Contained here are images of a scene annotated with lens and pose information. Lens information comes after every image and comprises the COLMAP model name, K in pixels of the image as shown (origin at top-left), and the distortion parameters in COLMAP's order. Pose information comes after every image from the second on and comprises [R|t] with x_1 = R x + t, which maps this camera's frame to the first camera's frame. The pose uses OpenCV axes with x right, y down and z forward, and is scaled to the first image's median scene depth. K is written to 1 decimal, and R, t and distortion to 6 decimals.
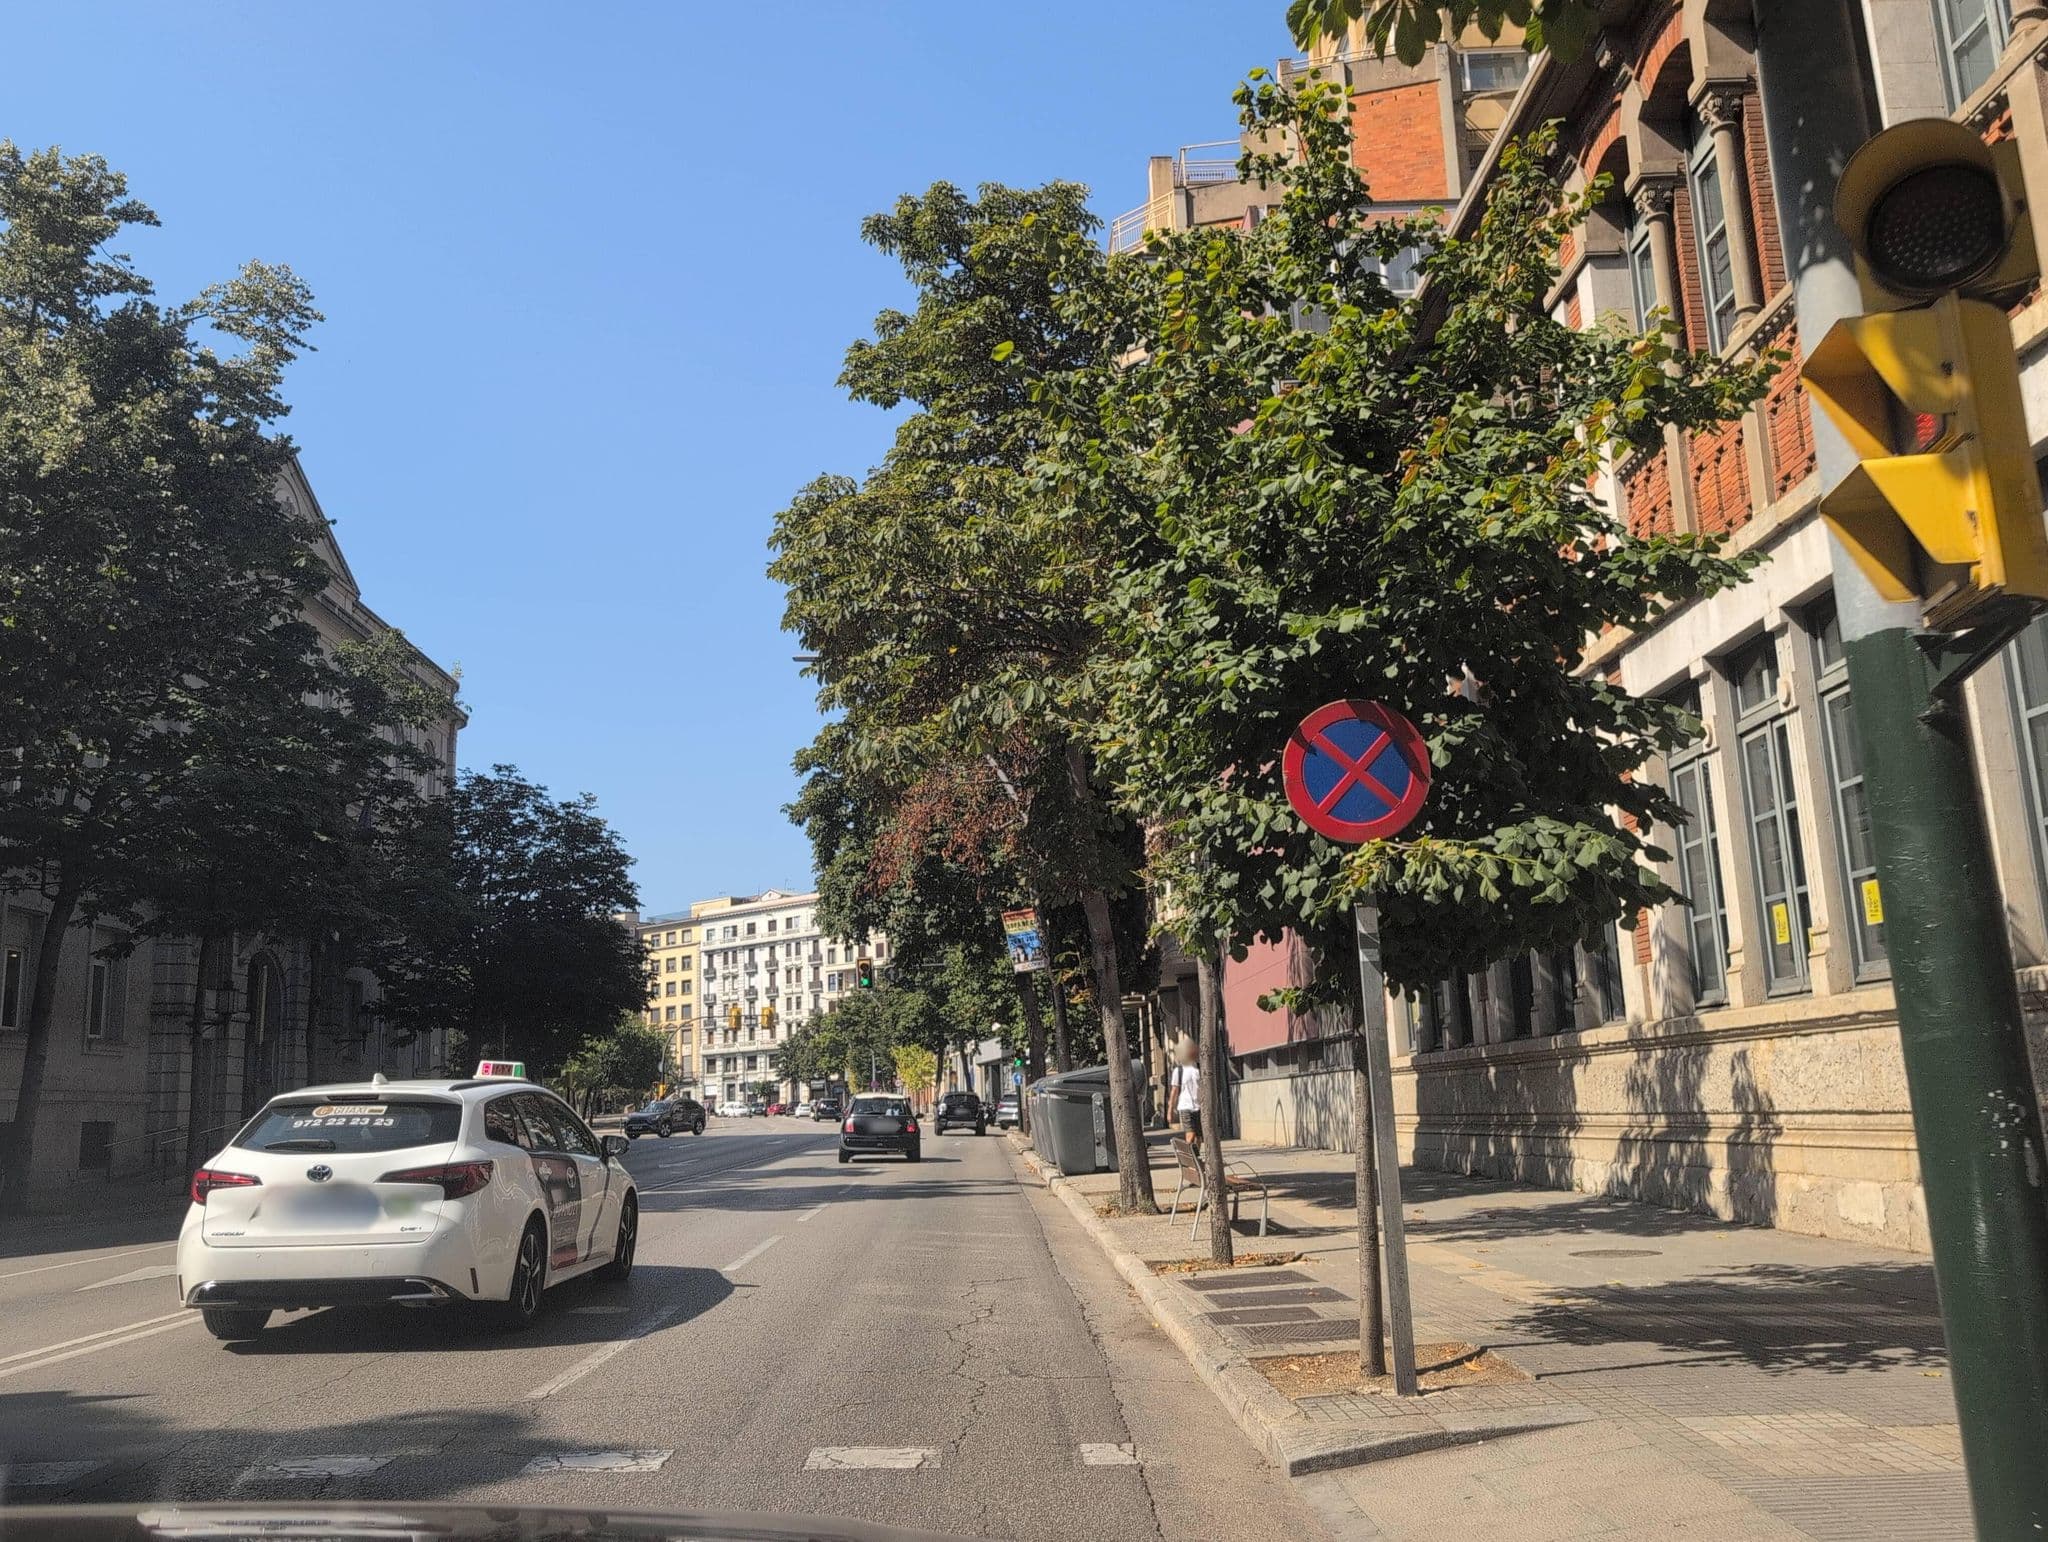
lens RADIAL K [[1536.1, 0, 1024.0], [0, 1536.1, 771.0], [0, 0, 1]] dist [0.005861, 0.002315]
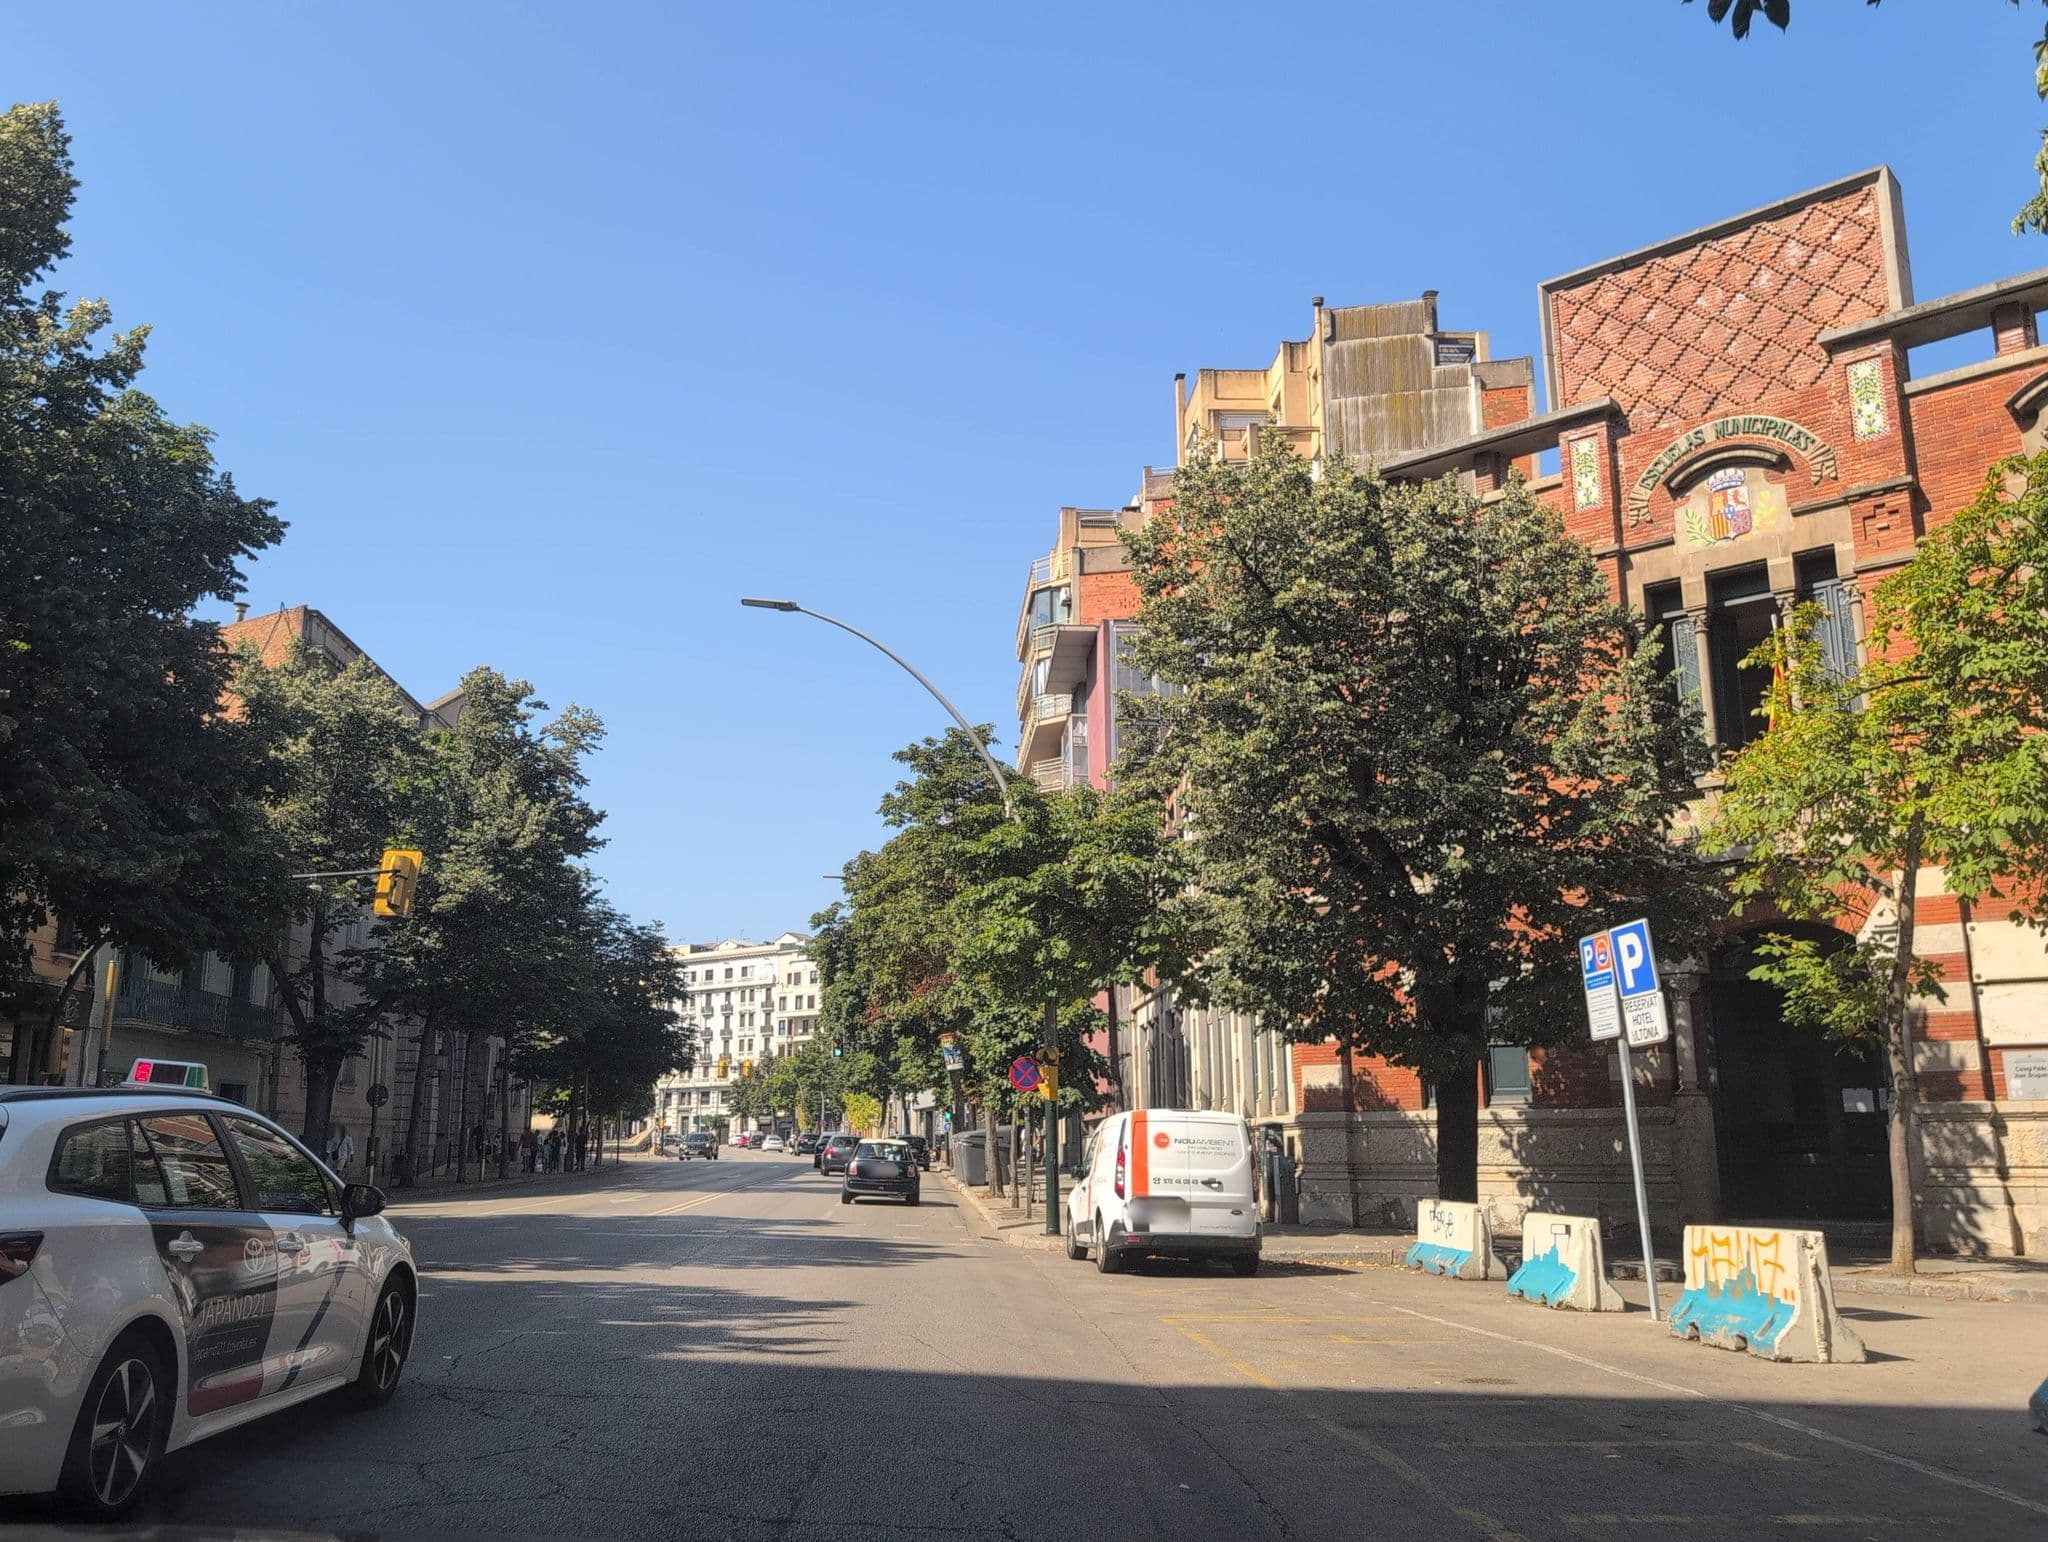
lens RADIAL K [[1686.9, 0, 1024.0], [0, 1686.9, 771.0], [0, 0, 1]] dist [-0.006526, -0.000763]
pose [[0.998631, 0.040991, 0.032496, 0.001207], [-0.040856, 0.999154, -0.004786, -0.047789], [-0.032665, 0.003452, 0.999460, -0.215467]]
